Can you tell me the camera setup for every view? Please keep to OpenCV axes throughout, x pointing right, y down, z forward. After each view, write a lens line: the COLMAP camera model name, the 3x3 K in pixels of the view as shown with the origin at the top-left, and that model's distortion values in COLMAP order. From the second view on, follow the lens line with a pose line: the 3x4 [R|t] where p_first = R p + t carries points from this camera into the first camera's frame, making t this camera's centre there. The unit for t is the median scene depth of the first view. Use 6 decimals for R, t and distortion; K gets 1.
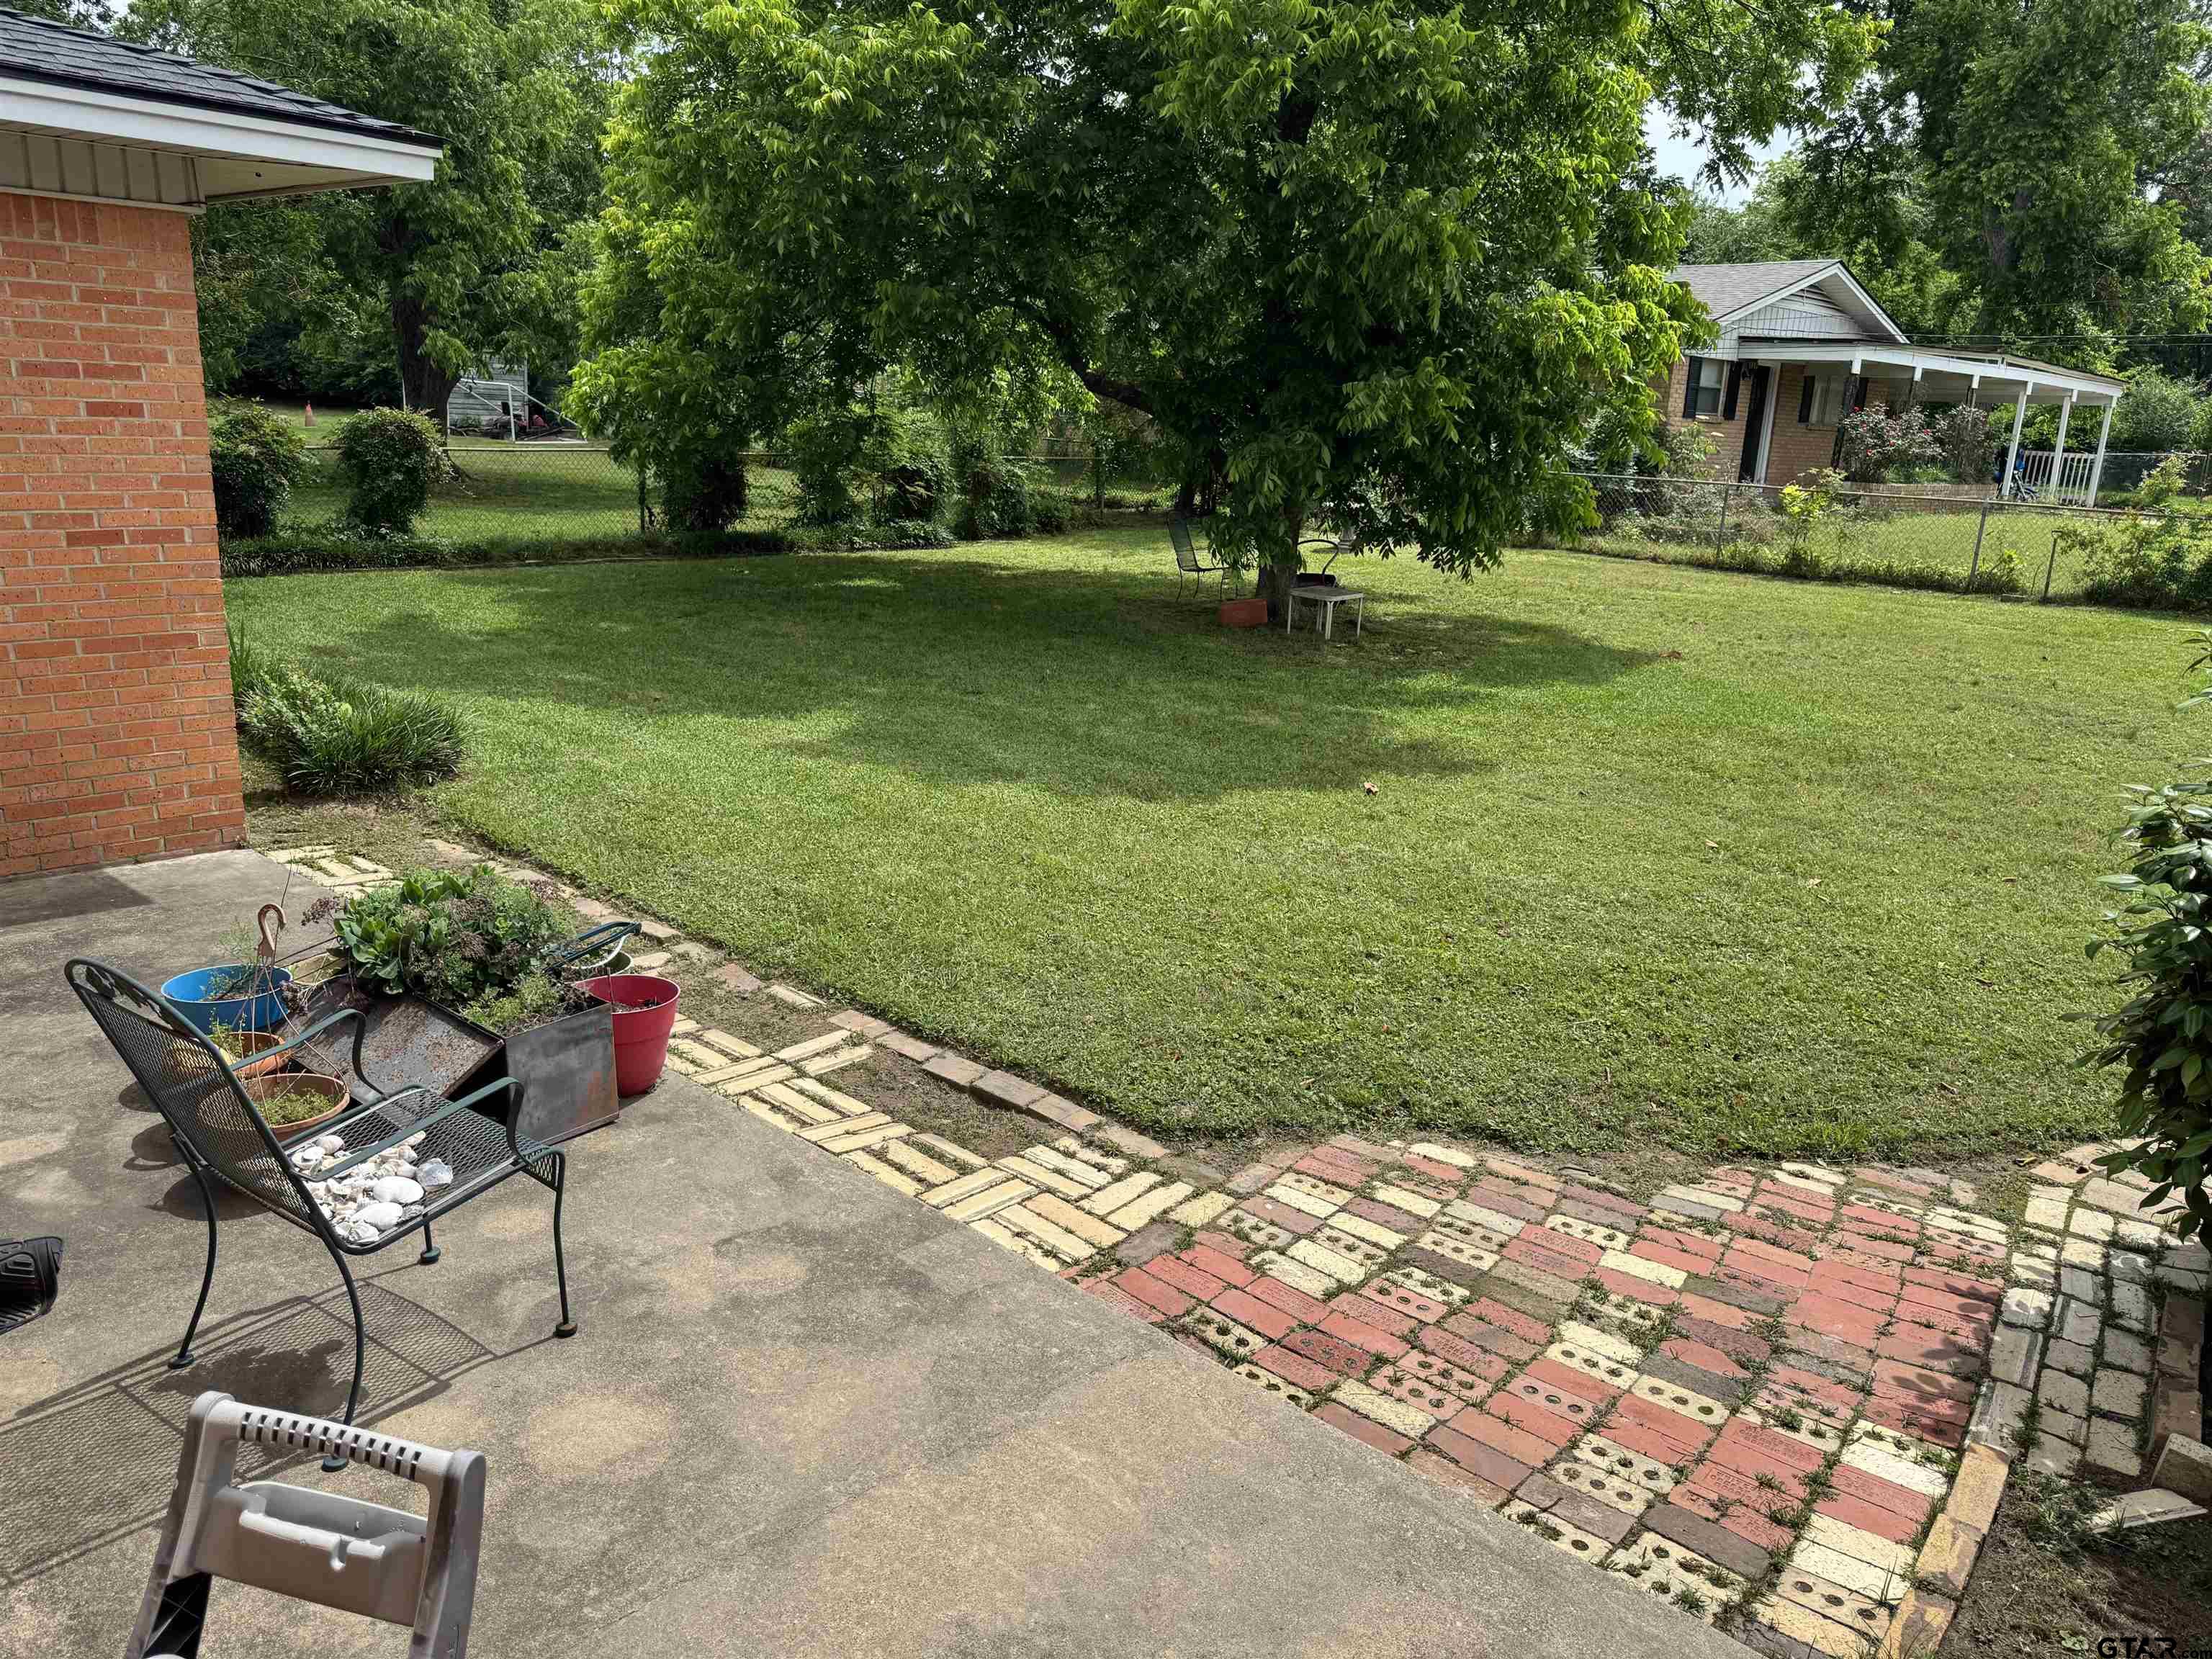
lens RADIAL K [[1536.1, 0, 1106.0], [0, 1536.1, 829.5], [0, 0, 1]] dist [0.102757, -0.164018]
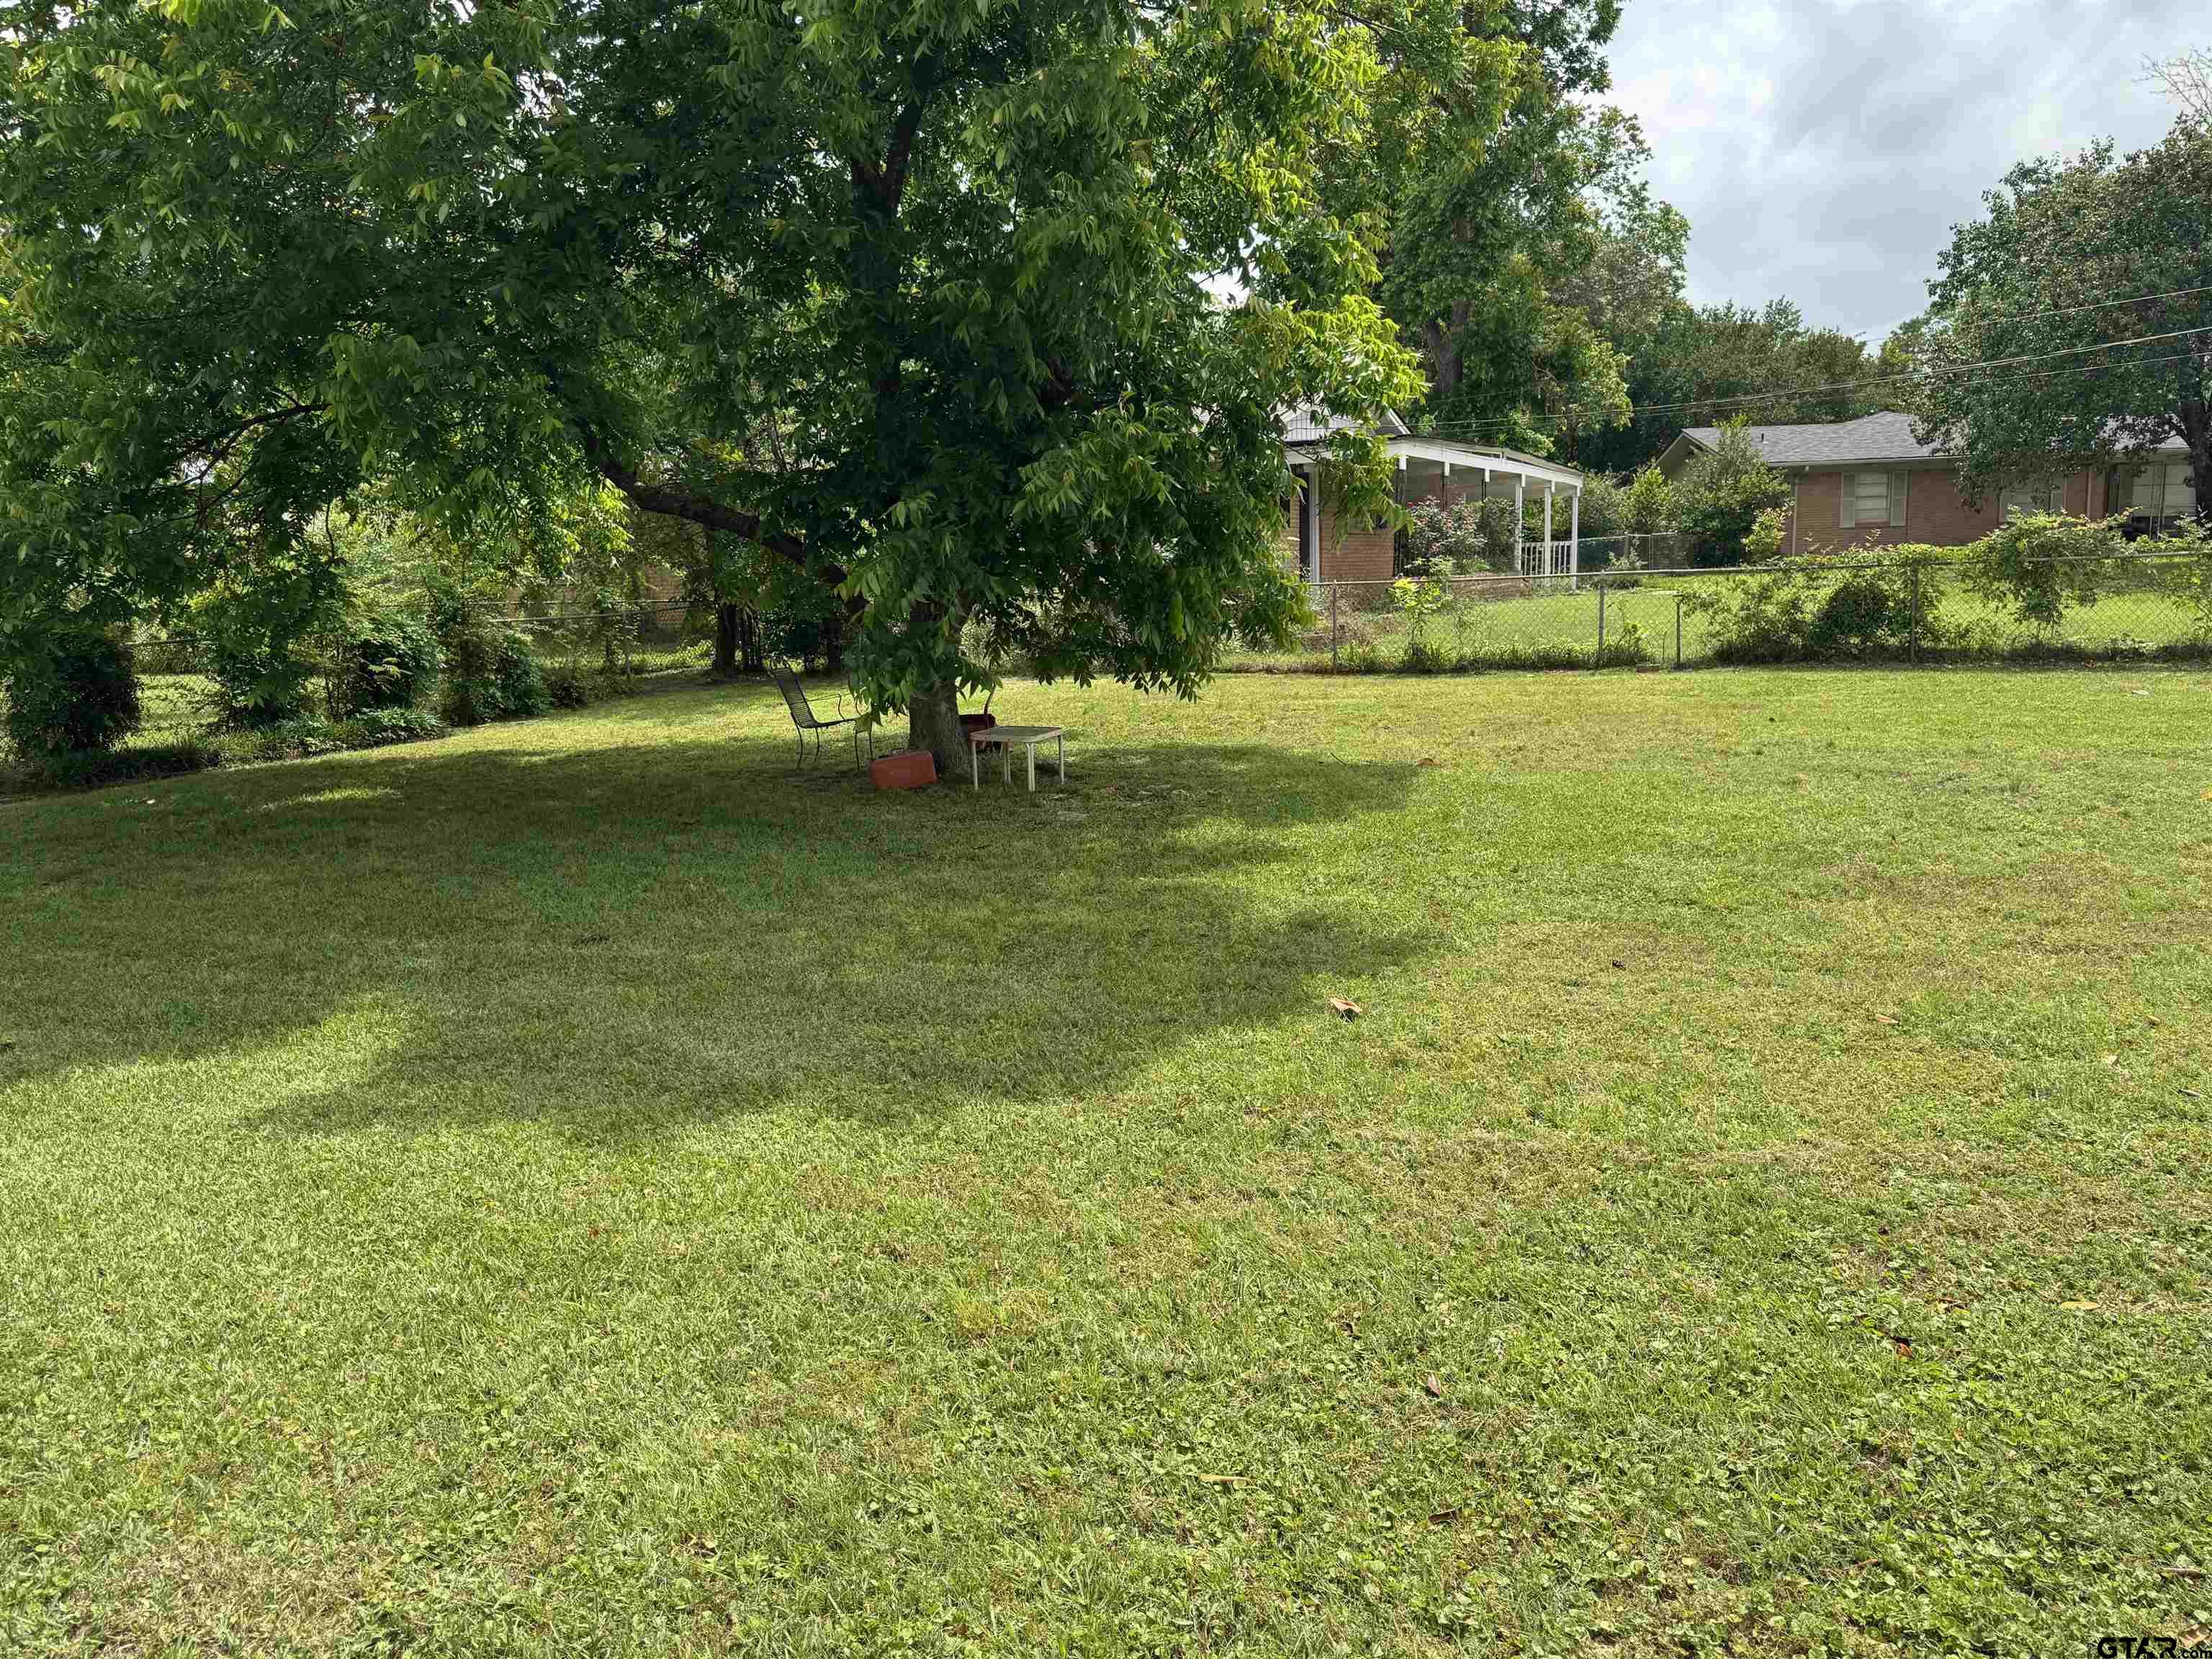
lens RADIAL K [[1536.1, 0, 1106.0], [0, 1536.1, 829.5], [0, 0, 1]] dist [0.102757, -0.164018]
pose [[0.939293, -0.129358, 0.317799, -0.053296], [0.160567, 0.984251, -0.073942, -0.033155], [-0.303229, 0.120482, 0.945271, 0.208286]]
